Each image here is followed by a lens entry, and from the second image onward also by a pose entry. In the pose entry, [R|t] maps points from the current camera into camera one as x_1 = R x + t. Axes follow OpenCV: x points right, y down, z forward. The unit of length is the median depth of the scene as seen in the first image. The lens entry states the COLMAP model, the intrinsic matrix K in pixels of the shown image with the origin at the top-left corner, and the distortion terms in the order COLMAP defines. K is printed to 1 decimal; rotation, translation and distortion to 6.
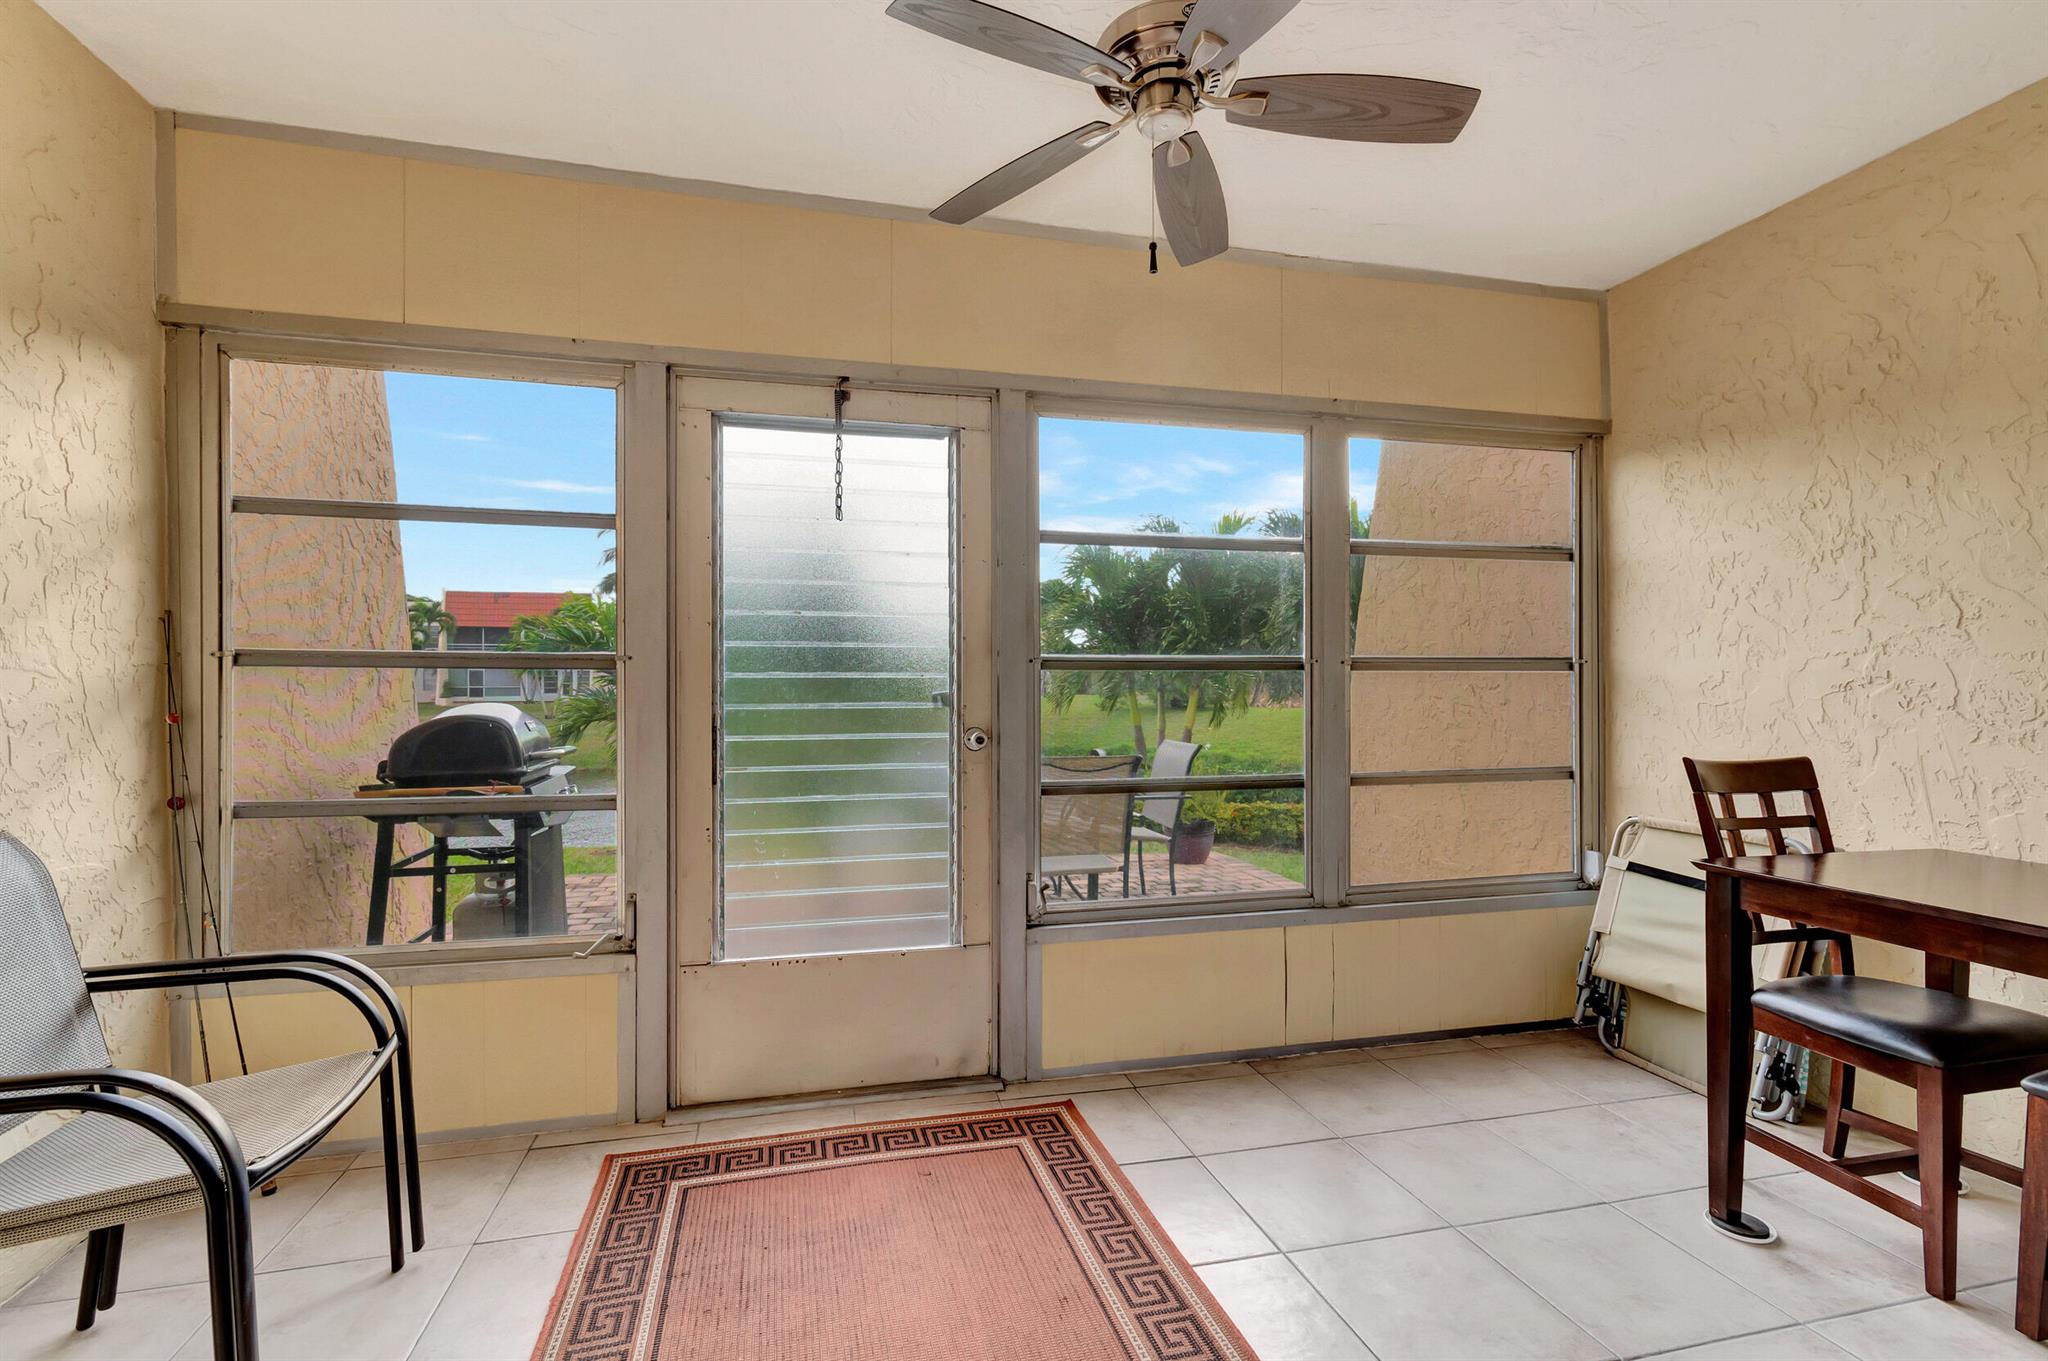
lens RADIAL K [[916.8, 0, 1014.0], [0, 916.8, 684.6], [0, 0, 1]] dist [0.004100, 0.000343]
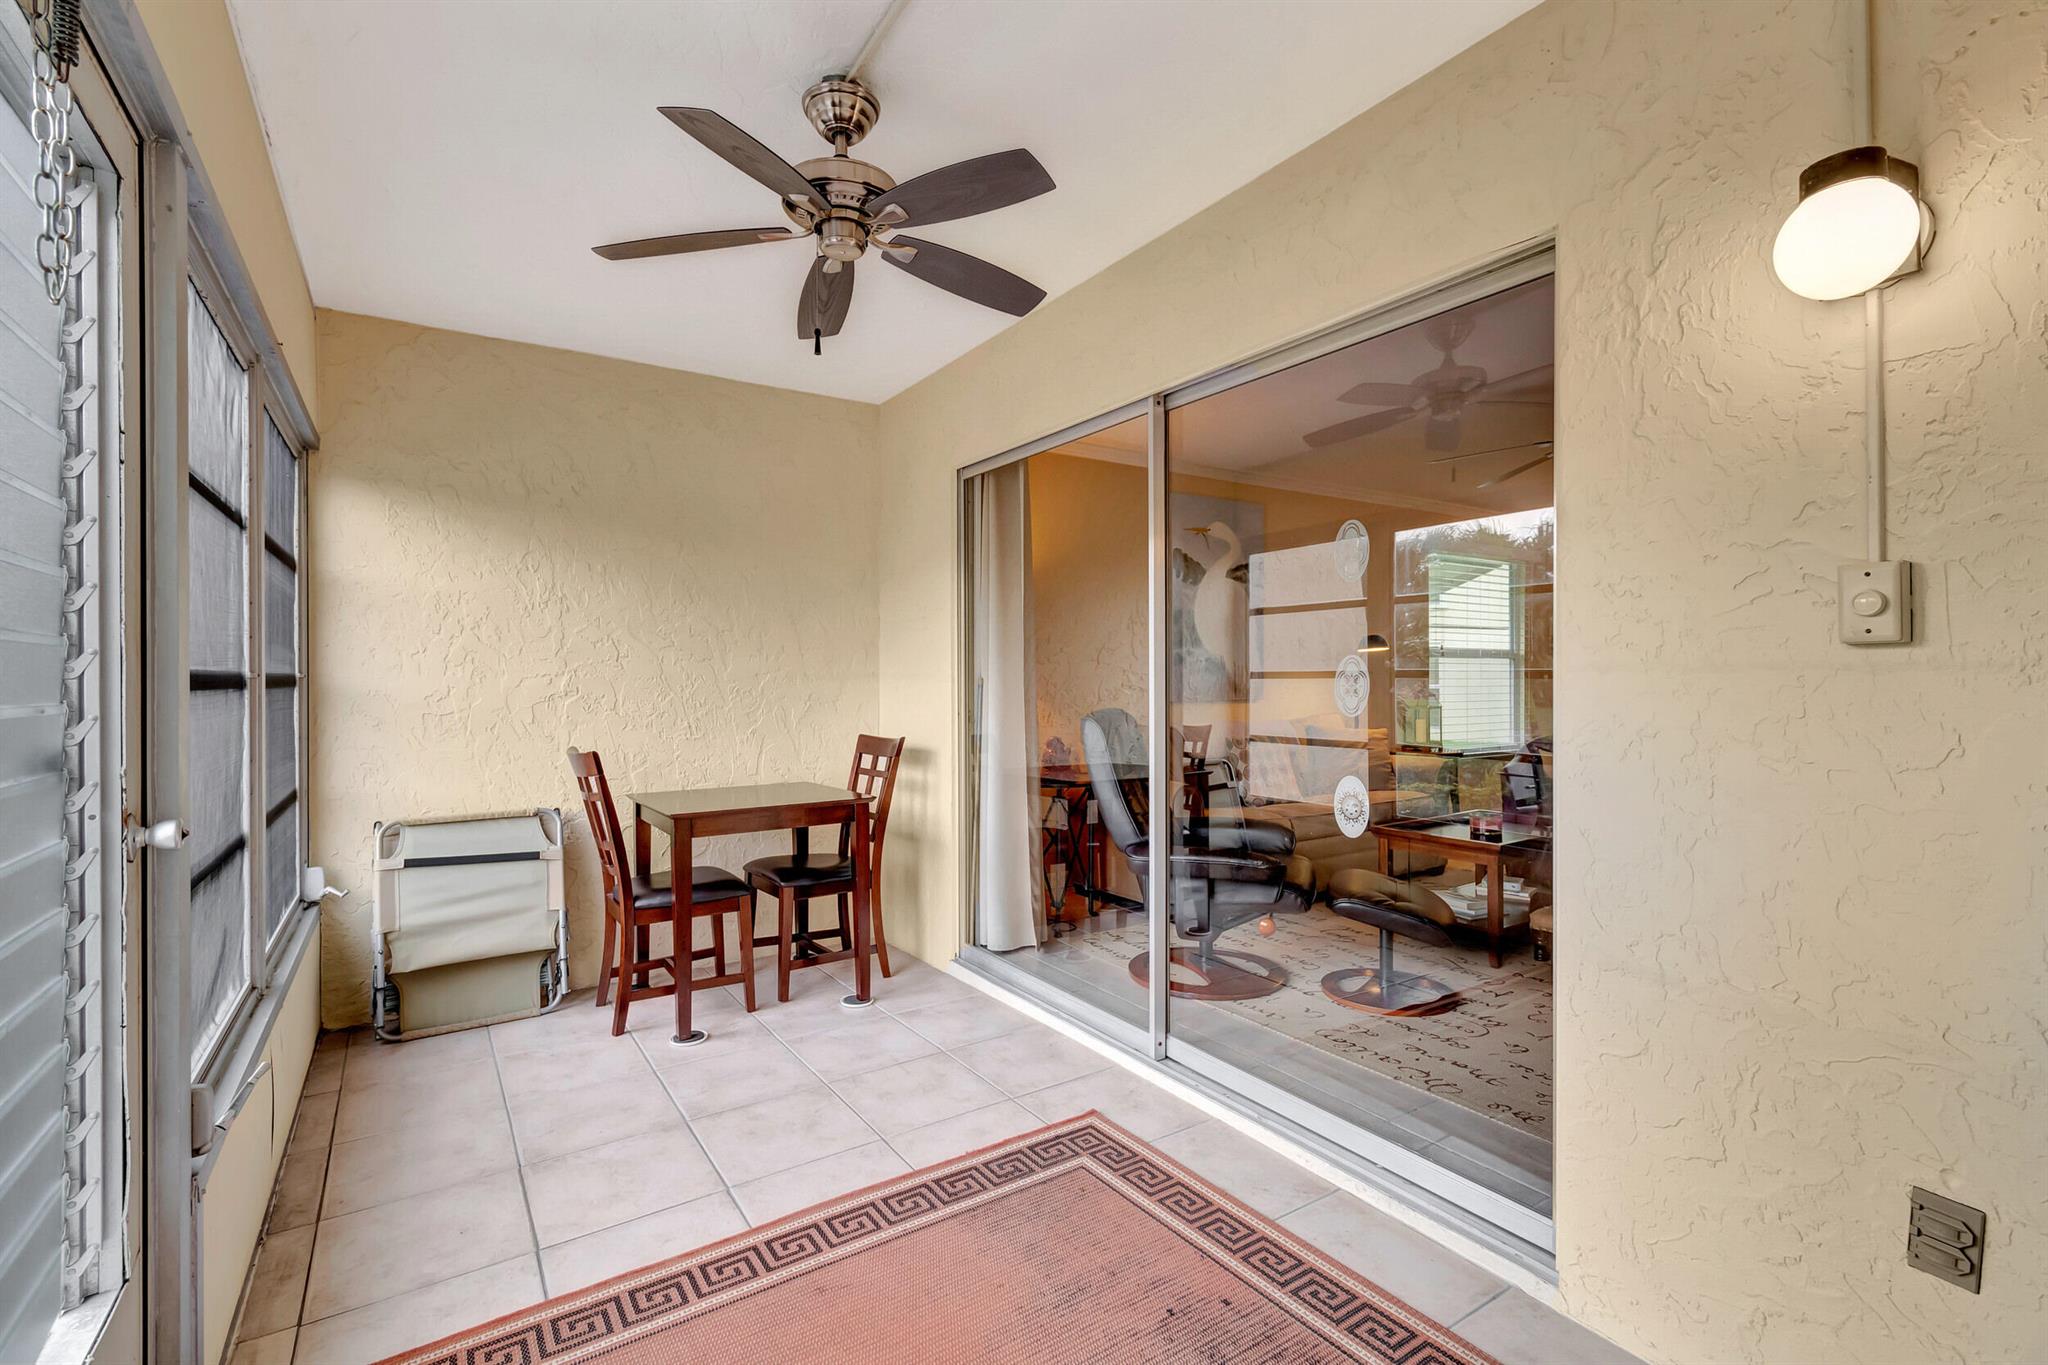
lens RADIAL K [[916.8, 0, 1022.7], [0, 916.8, 681.1], [0, 0, 1]] dist [0.004100, 0.000343]
pose [[-0.334756, -0.006199, 0.942284, -0.719404], [-0.003341, 0.999980, 0.005392, -0.035097], [-0.942299, -0.001343, -0.334770, 0.784718]]
